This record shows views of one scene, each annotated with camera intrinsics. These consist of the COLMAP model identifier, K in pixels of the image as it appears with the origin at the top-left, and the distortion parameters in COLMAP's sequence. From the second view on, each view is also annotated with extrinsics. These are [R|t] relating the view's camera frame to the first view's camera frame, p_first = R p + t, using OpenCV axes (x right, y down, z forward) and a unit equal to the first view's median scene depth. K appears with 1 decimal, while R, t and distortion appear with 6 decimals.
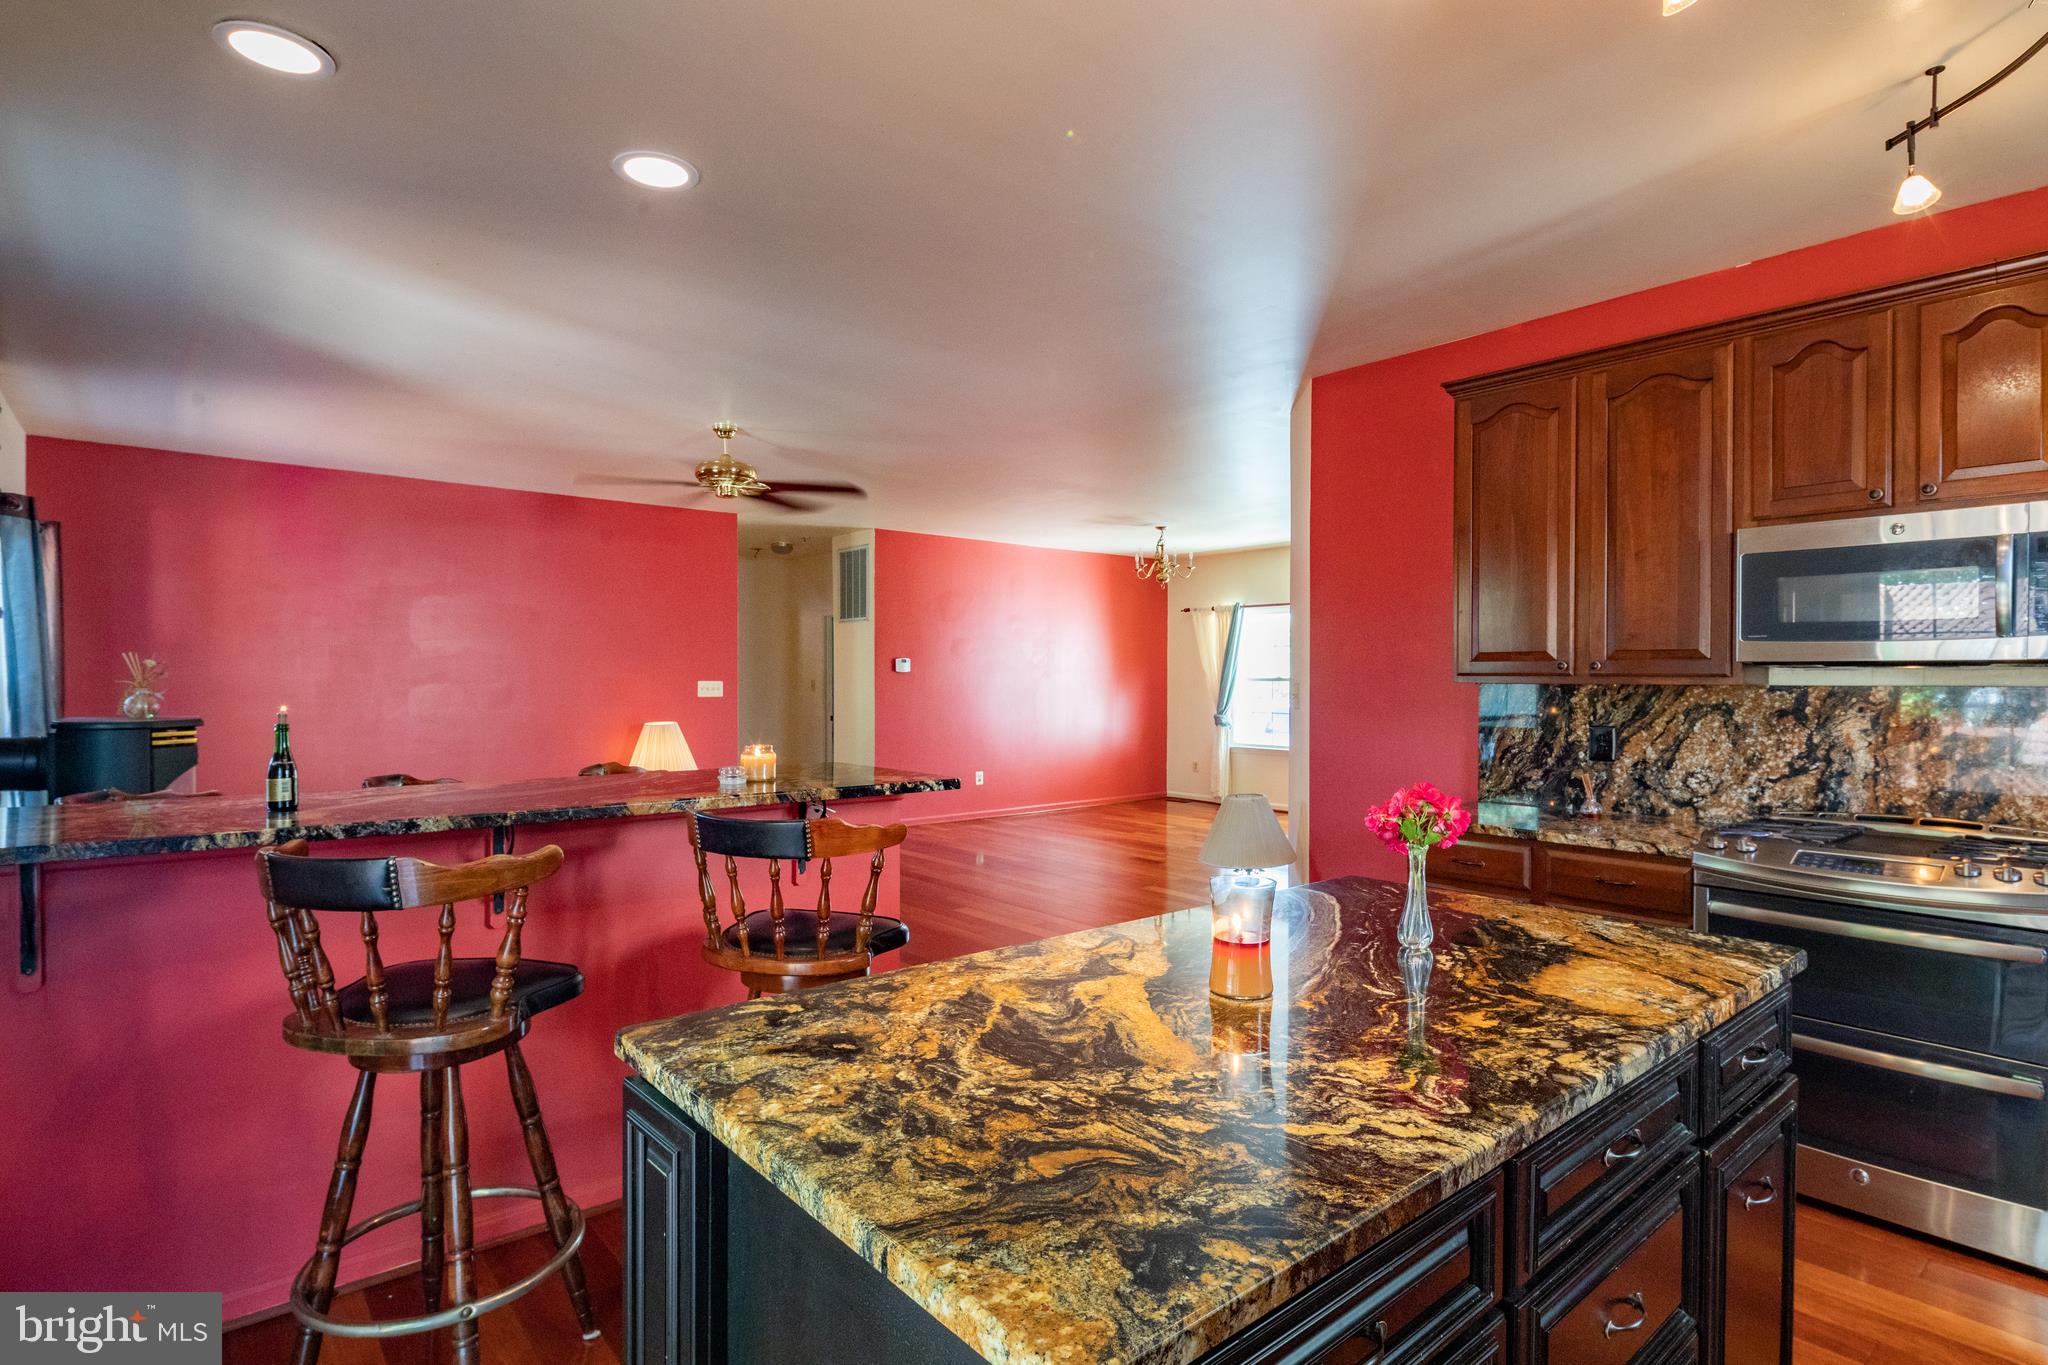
lens RADIAL K [[1026.4, 0, 1029.5], [0, 1026.4, 689.6], [0, 0, 1]] dist [0.004000, -0.004407]
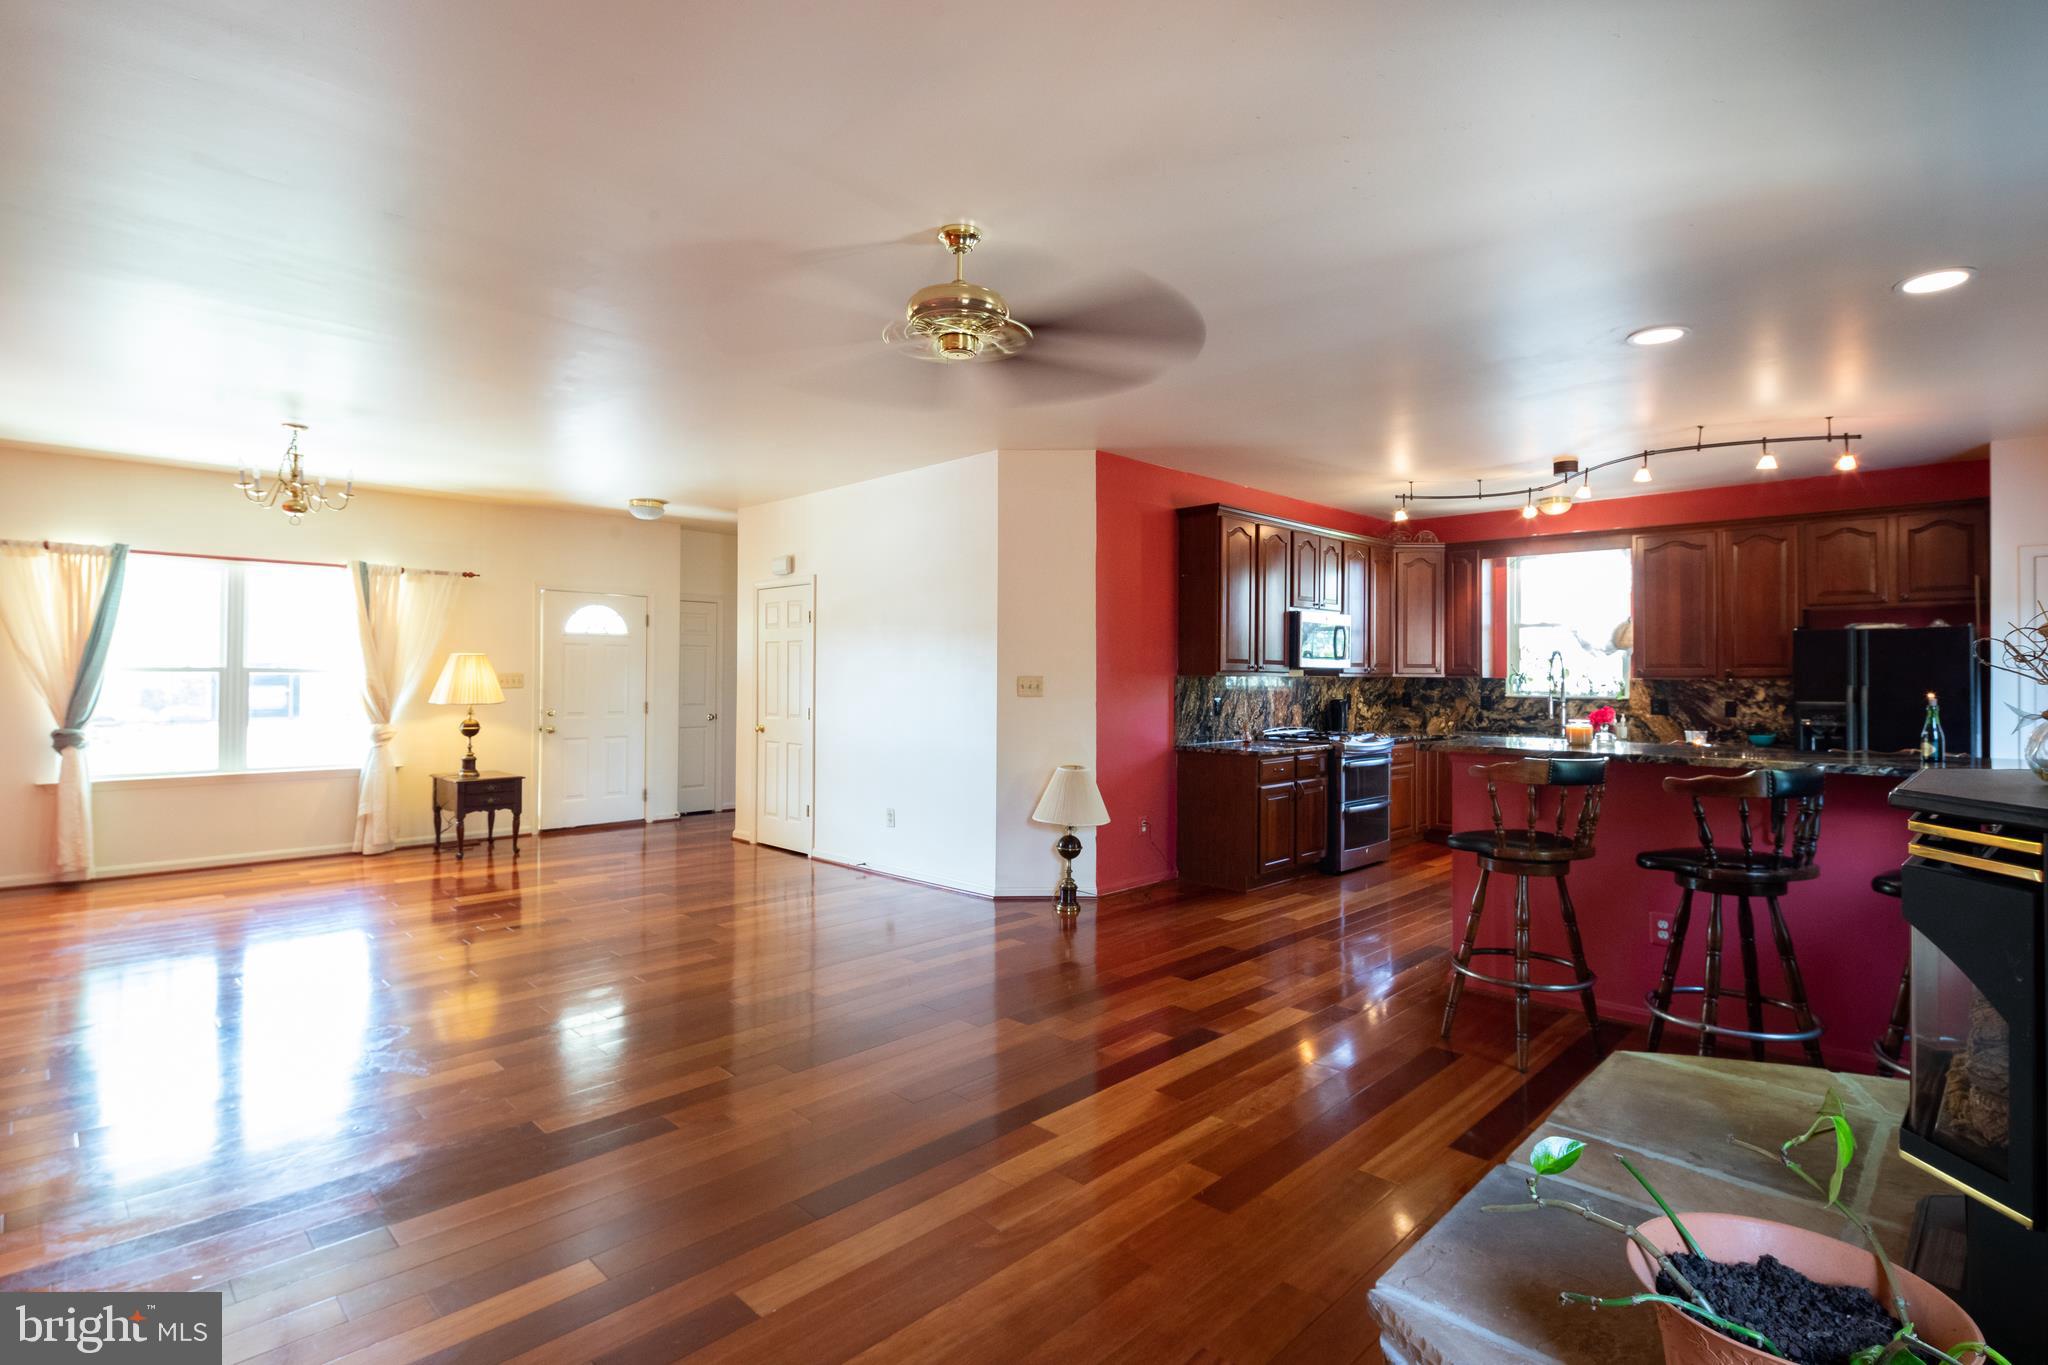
lens RADIAL K [[997.1, 0, 1021.4], [0, 997.1, 667.4], [0, 0, 1]] dist [0.003937, -0.005341]
pose [[-0.086777, 0.004829, 0.996216, -2.691626], [0.005493, 0.999975, -0.004369, -0.033227], [-0.996213, 0.005093, -0.086801, 3.202193]]
